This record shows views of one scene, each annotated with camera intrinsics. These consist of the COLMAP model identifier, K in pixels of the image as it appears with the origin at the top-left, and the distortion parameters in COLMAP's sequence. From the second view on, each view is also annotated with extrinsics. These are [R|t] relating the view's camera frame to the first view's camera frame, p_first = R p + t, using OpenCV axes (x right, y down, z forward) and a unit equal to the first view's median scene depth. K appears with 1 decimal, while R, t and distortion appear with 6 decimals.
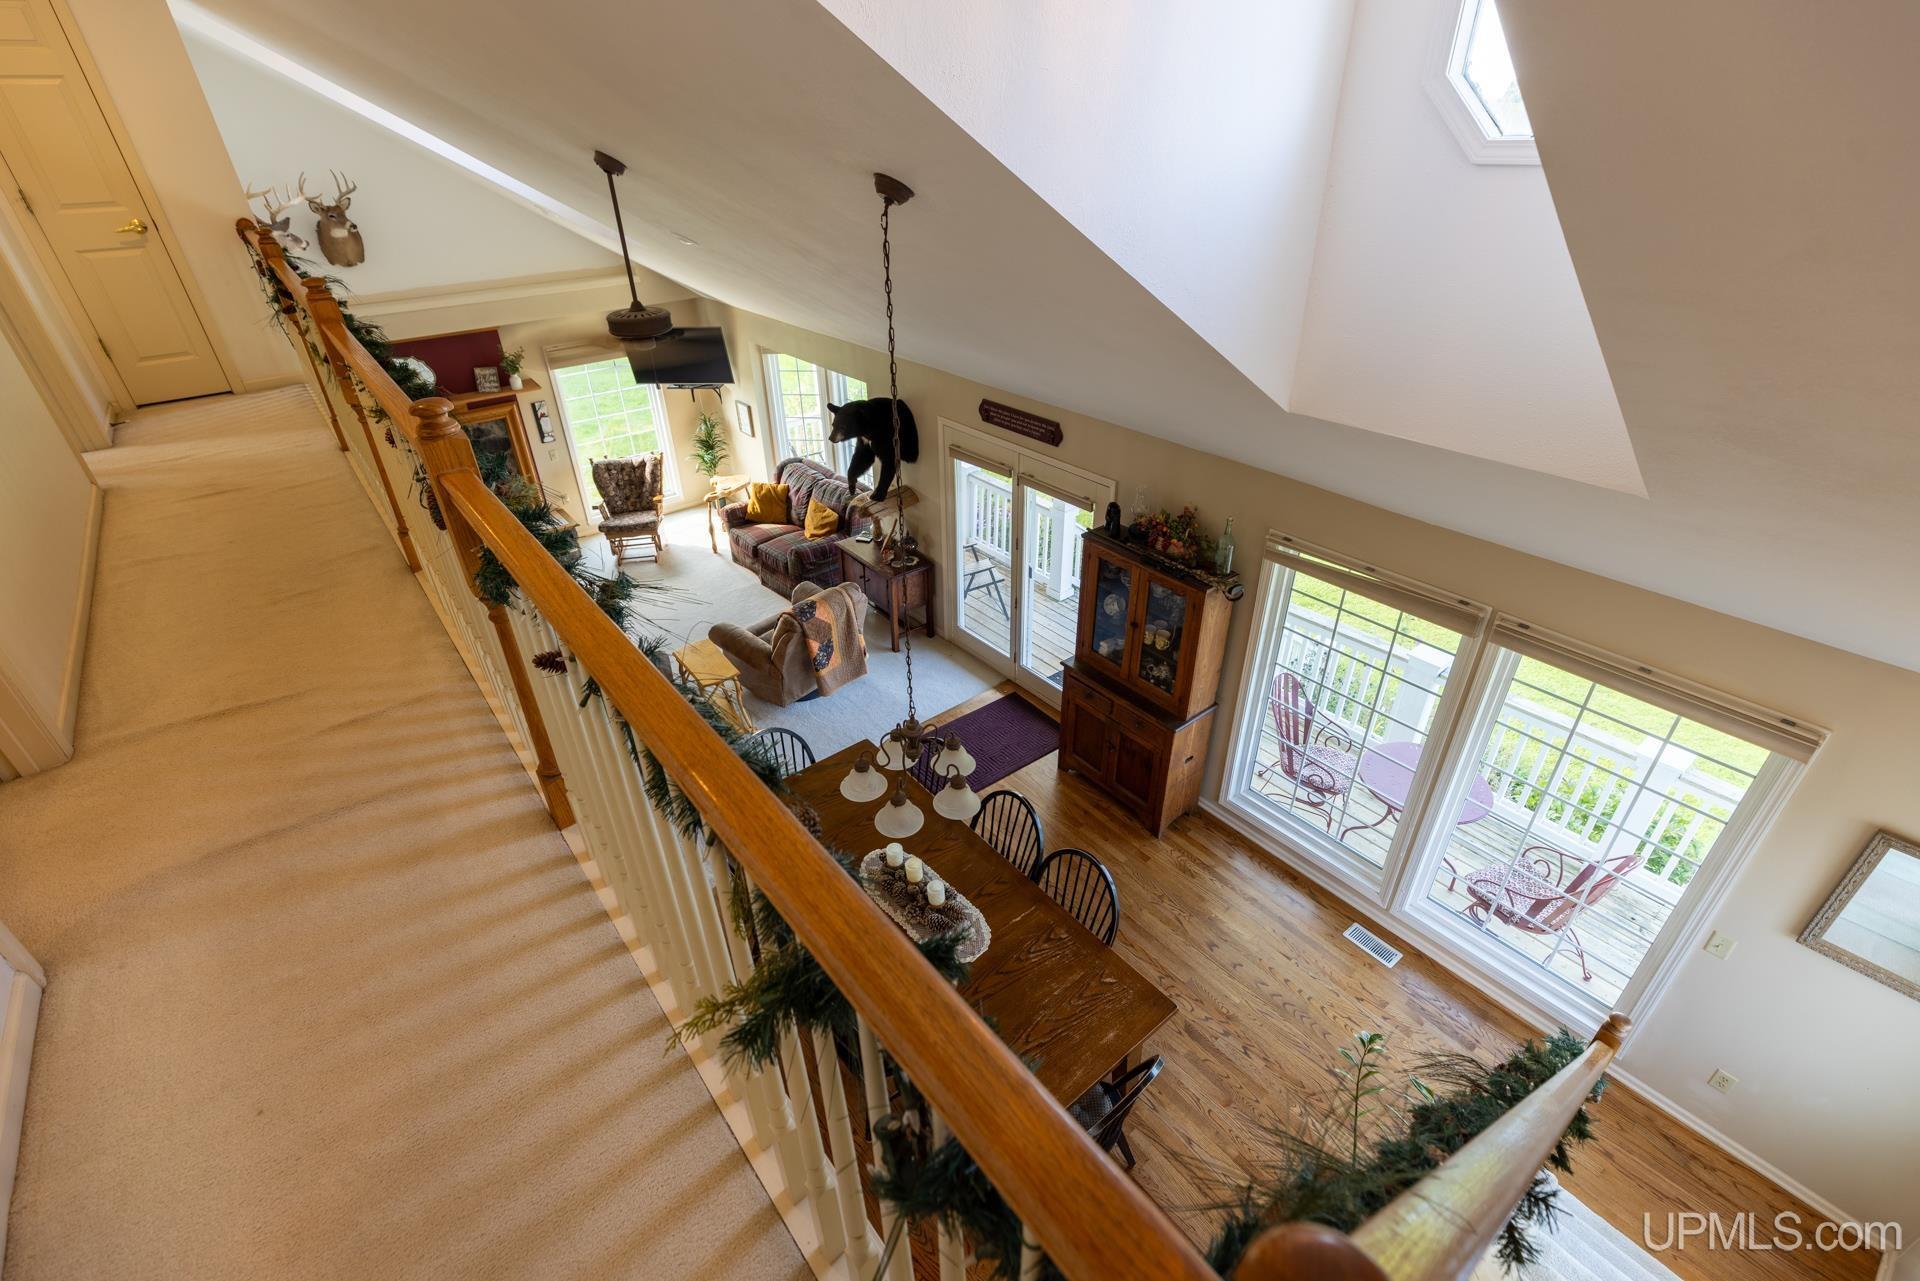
lens RADIAL K [[855.6, 0, 952.8], [0, 855.6, 636.0], [0, 0, 1]] dist [0.006921, -0.000599]
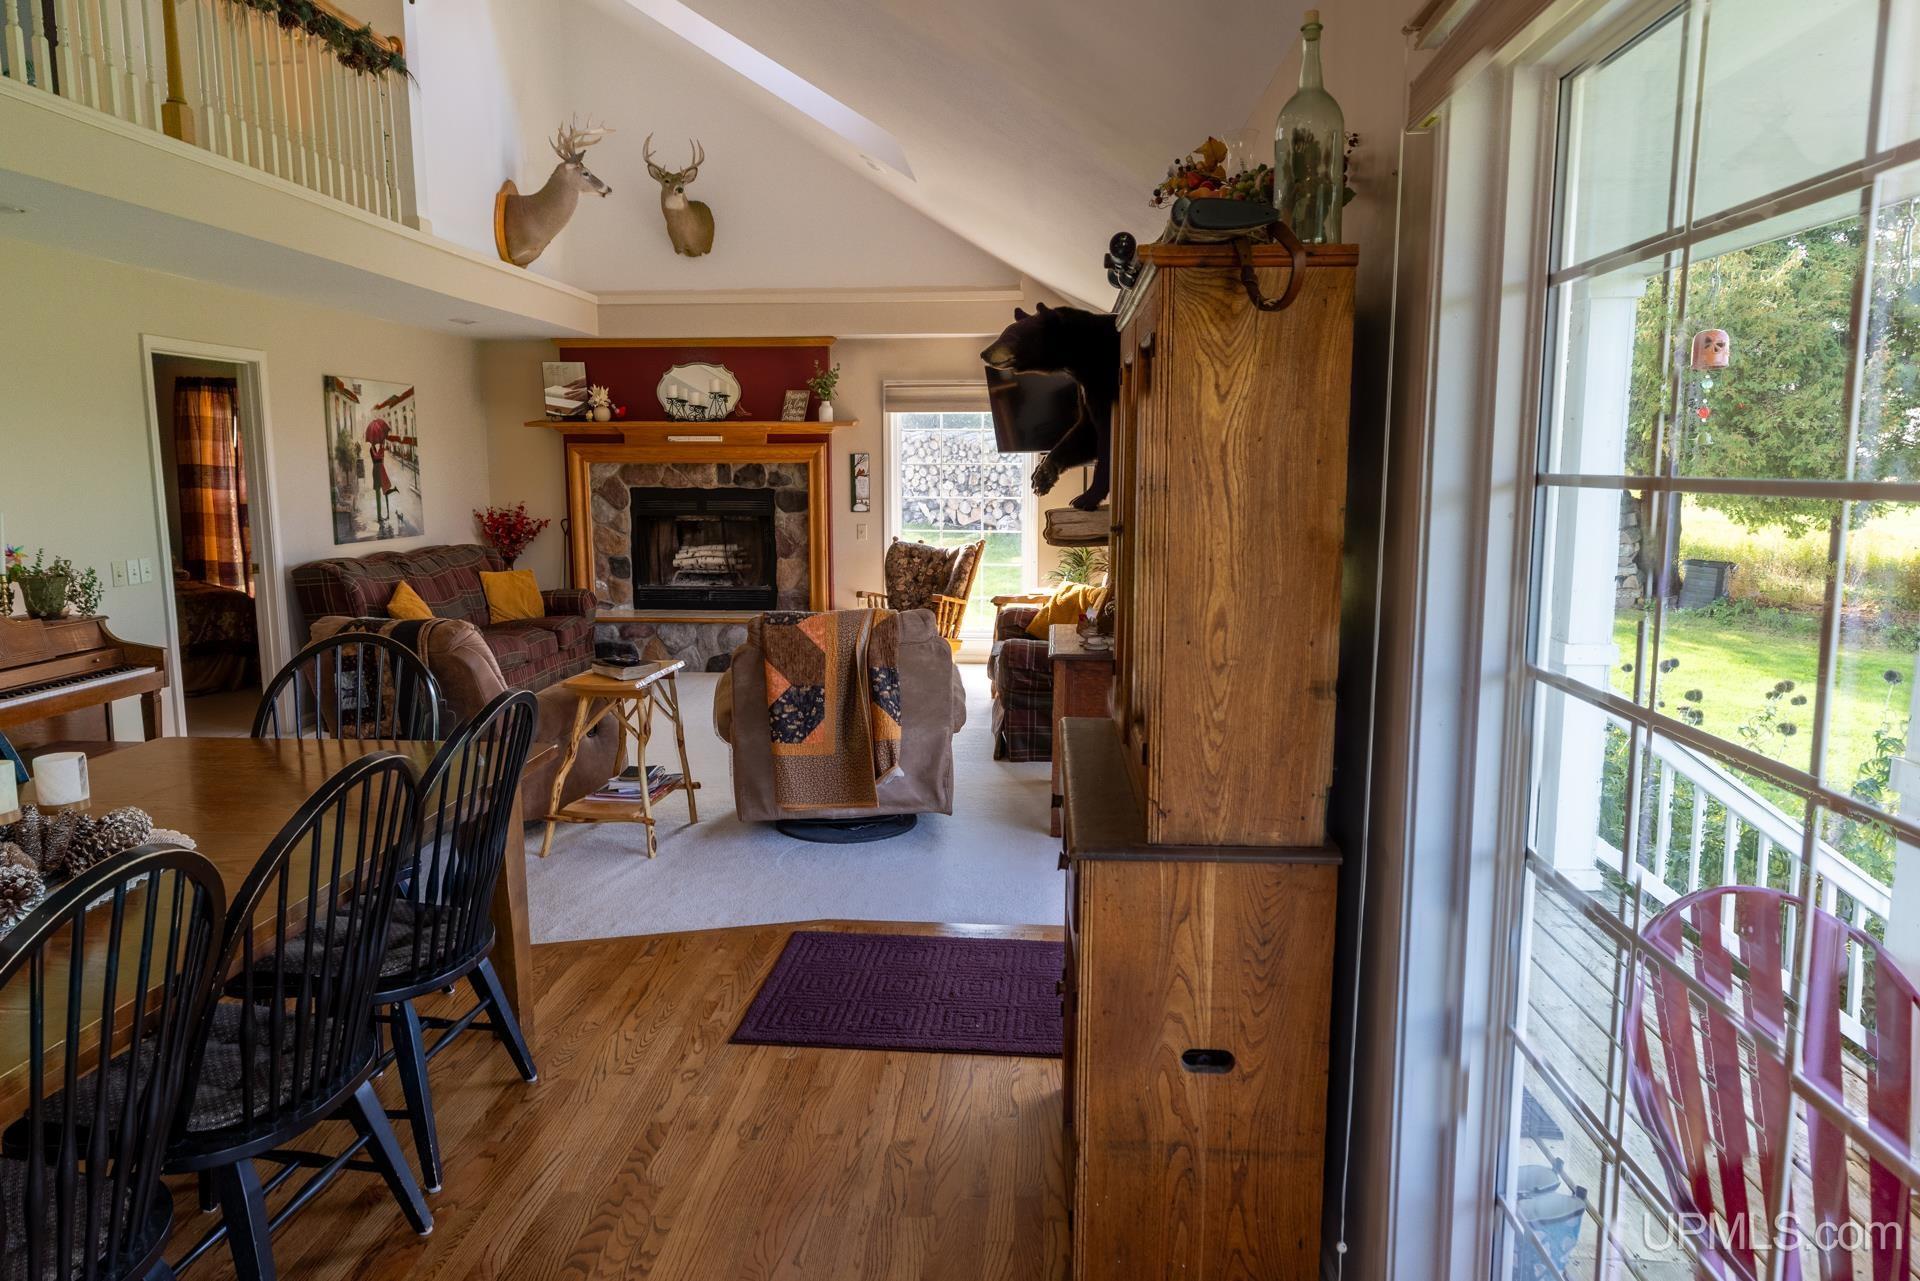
lens RADIAL K [[1229.4, 0, 953.8], [0, 1229.4, 627.2], [0, 0, 1]] dist [0.015563, -0.006541]
pose [[0.736251, 0.108075, -0.668023, 0.273224], [-0.364989, 0.894687, -0.257522, 0.091536], [0.569840, 0.433422, 0.698161, 0.388449]]
